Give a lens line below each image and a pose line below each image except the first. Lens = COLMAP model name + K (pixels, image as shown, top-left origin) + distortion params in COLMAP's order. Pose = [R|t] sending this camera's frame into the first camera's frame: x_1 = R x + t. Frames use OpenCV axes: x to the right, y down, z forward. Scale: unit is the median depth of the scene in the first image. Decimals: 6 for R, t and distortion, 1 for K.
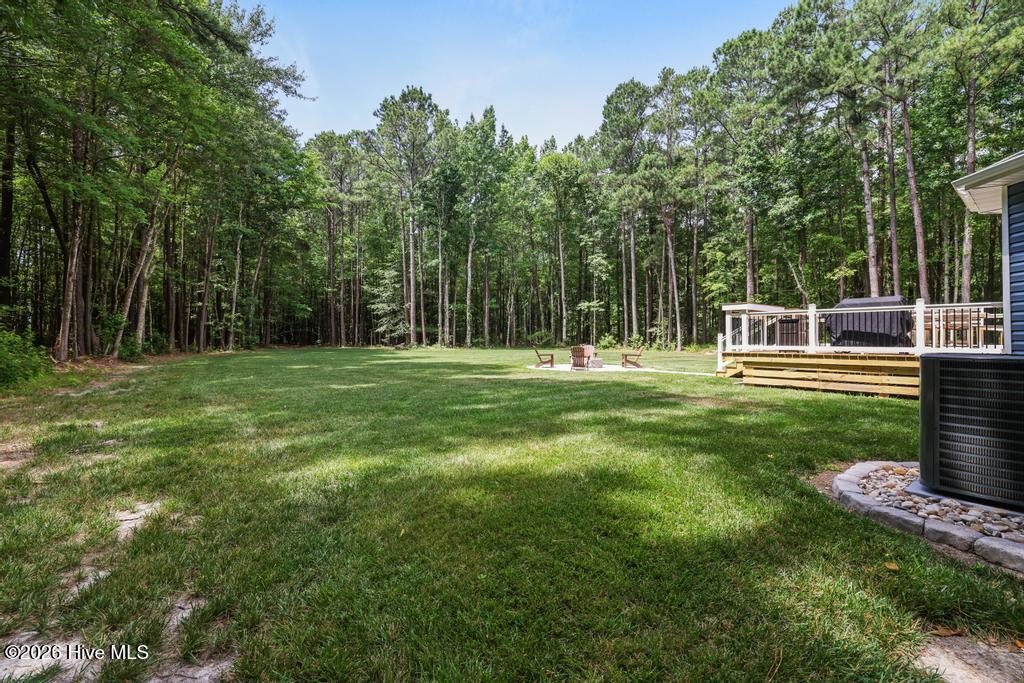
lens RADIAL K [[431.1, 0, 512.0], [0, 431.1, 341.5], [0, 0, 1]] dist [0.003095, 0.000062]
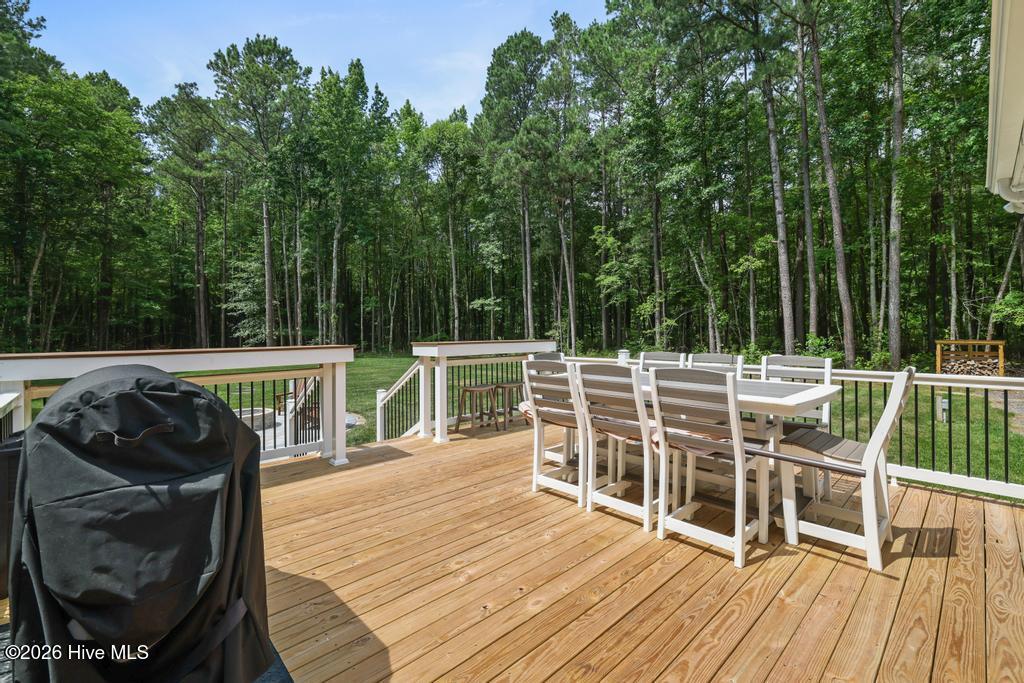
lens RADIAL K [[437.5, 0, 511.5], [0, 437.5, 332.4], [0, 0, 1]] dist [0.000793, 0.000071]
pose [[0.998136, -0.011157, 0.059999, 0.188933], [0.011533, 0.999916, -0.005932, -0.022585], [-0.059928, 0.006613, 0.998181, 0.158054]]
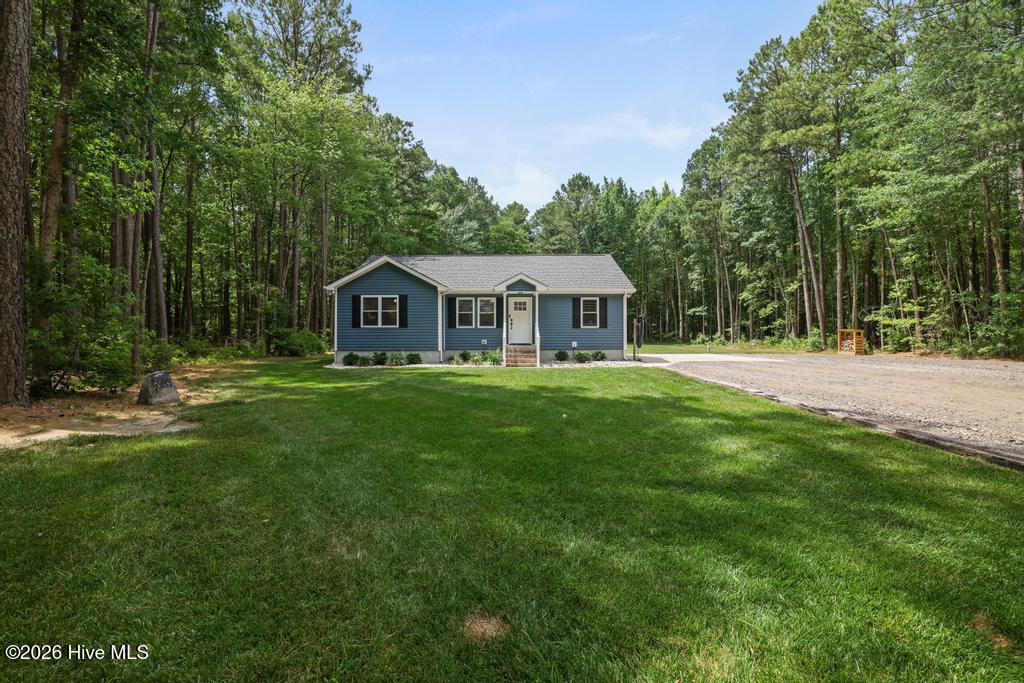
lens RADIAL K [[437.5, 0, 511.5], [0, 437.5, 332.4], [0, 0, 1]] dist [0.000793, 0.000071]
pose [[0.771441, -0.010166, -0.636220, 0.607296], [0.001397, 0.999897, -0.014284, -0.000884], [0.636299, 0.010131, 0.771376, -0.366712]]
